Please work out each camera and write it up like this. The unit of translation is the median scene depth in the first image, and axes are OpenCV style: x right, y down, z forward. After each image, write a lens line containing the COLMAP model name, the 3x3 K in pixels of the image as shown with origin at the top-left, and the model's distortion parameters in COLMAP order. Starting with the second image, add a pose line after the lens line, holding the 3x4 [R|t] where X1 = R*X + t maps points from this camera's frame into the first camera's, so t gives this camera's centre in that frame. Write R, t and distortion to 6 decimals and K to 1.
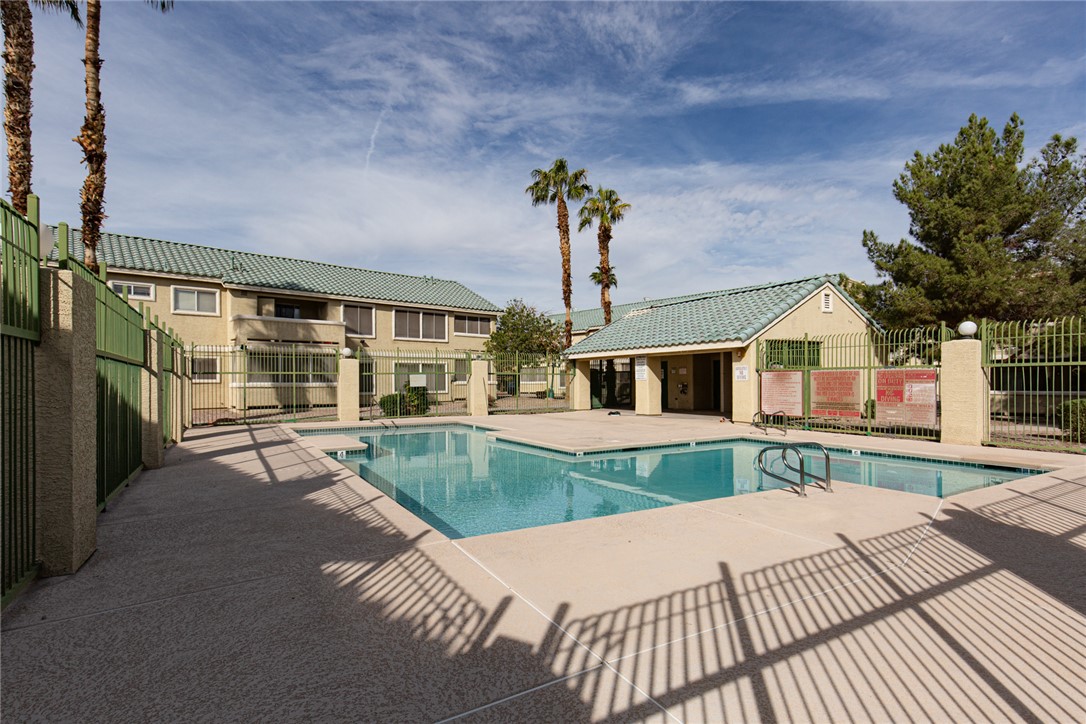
lens RADIAL K [[527.5, 0, 542.3], [0, 527.5, 388.3], [0, 0, 1]] dist [-0.001331, 0.000054]
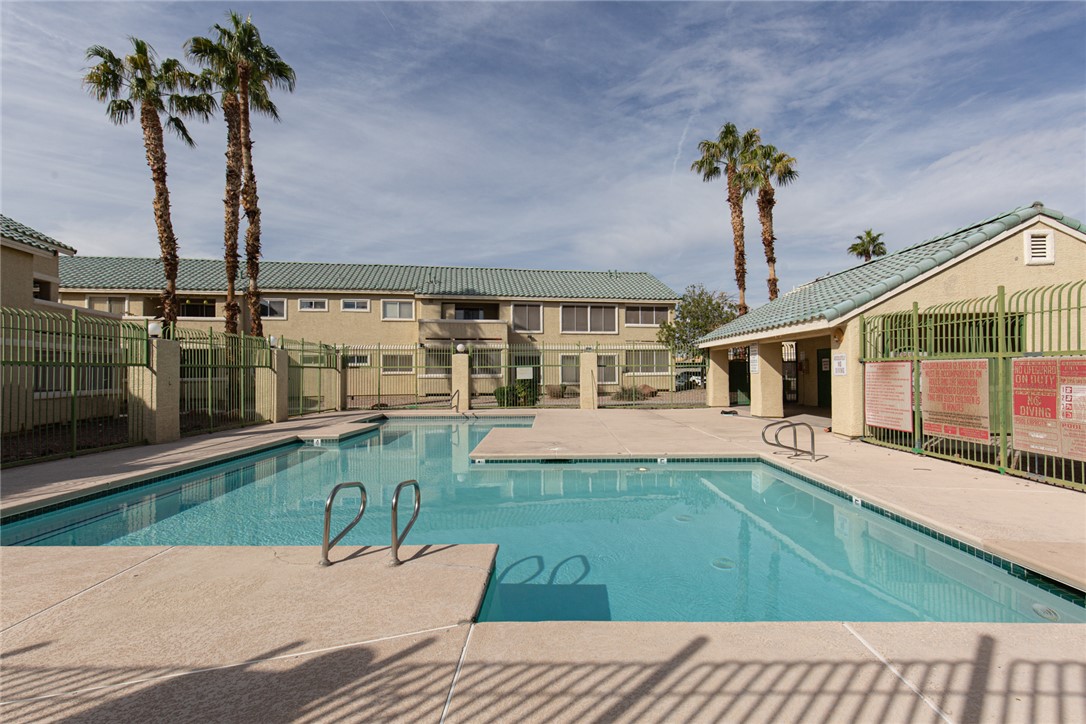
lens RADIAL K [[497.1, 0, 546.1], [0, 497.1, 375.3], [0, 0, 1]] dist [0.001119, -0.000138]
pose [[0.856234, 0.003193, -0.516578, 0.248995], [-0.004712, 0.999988, -0.001630, -0.007429], [0.516566, 0.003830, 0.856239, 0.145454]]
